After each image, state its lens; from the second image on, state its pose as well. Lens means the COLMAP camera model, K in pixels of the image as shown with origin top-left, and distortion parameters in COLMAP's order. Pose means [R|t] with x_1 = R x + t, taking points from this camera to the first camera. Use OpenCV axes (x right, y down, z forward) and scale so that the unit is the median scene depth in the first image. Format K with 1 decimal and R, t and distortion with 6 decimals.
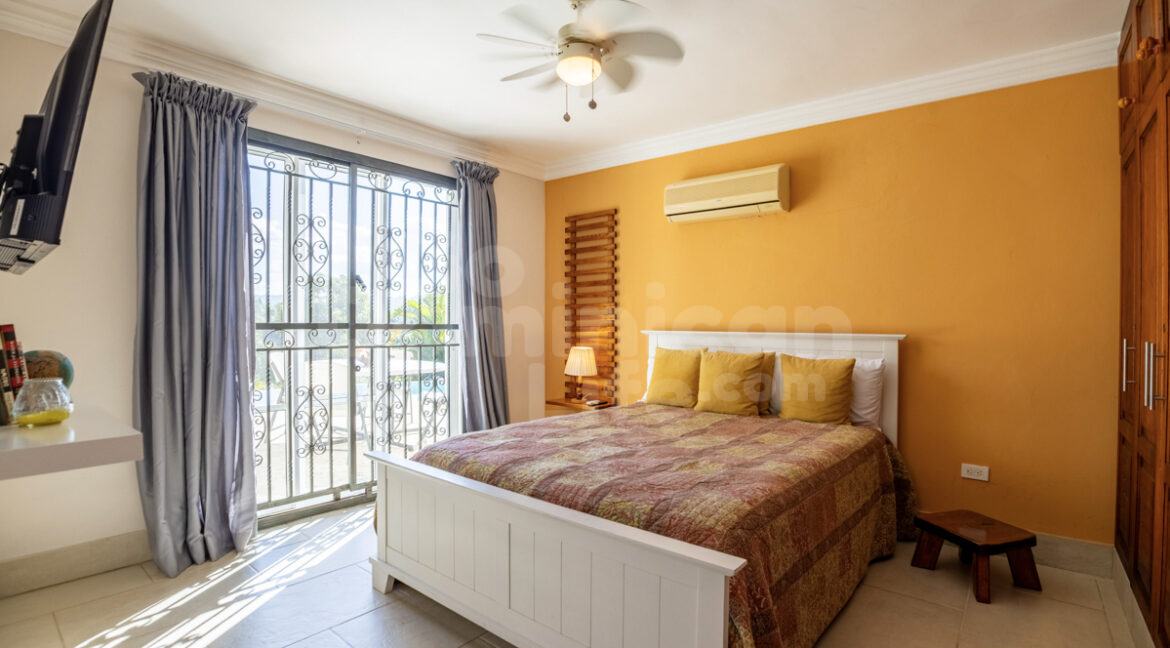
lens RADIAL K [[544.9, 0, 590.0], [0, 544.9, 325.8], [0, 0, 1]] dist [-0.049787, 0.010143]
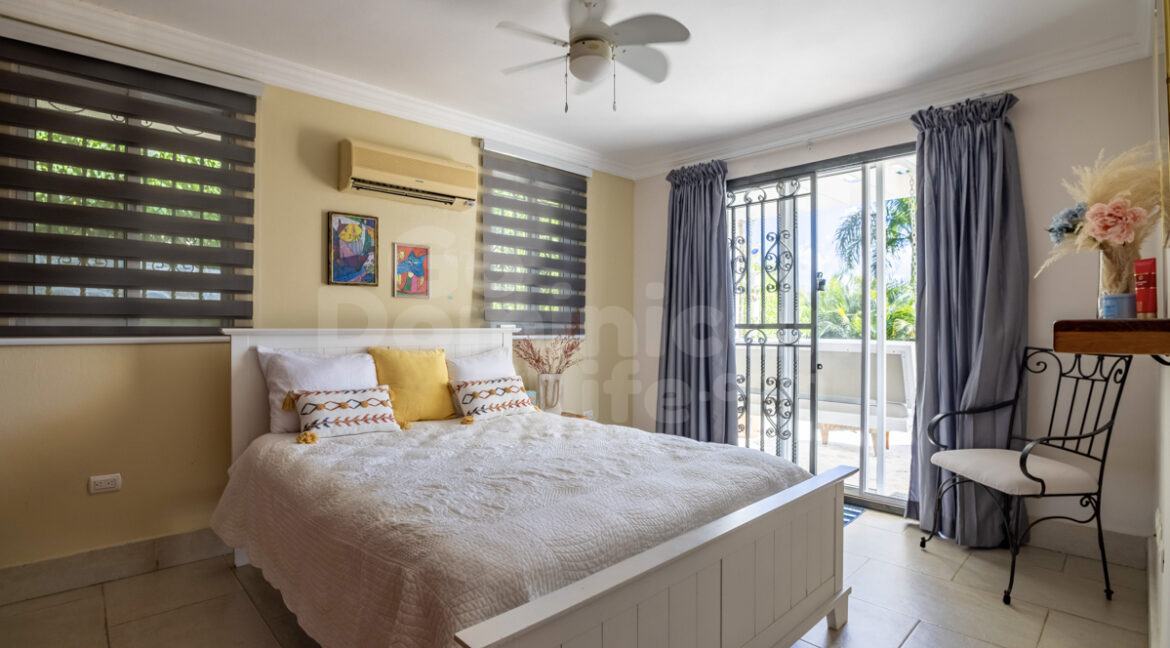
lens RADIAL K [[544.9, 0, 590.0], [0, 544.9, 325.8], [0, 0, 1]] dist [-0.049787, 0.010143]
pose [[-0.121353, -0.001668, -0.992608, 0.730968], [-0.005969, 0.999982, -0.000951, 0.003498], [0.992591, 0.005809, -0.121361, 0.784452]]
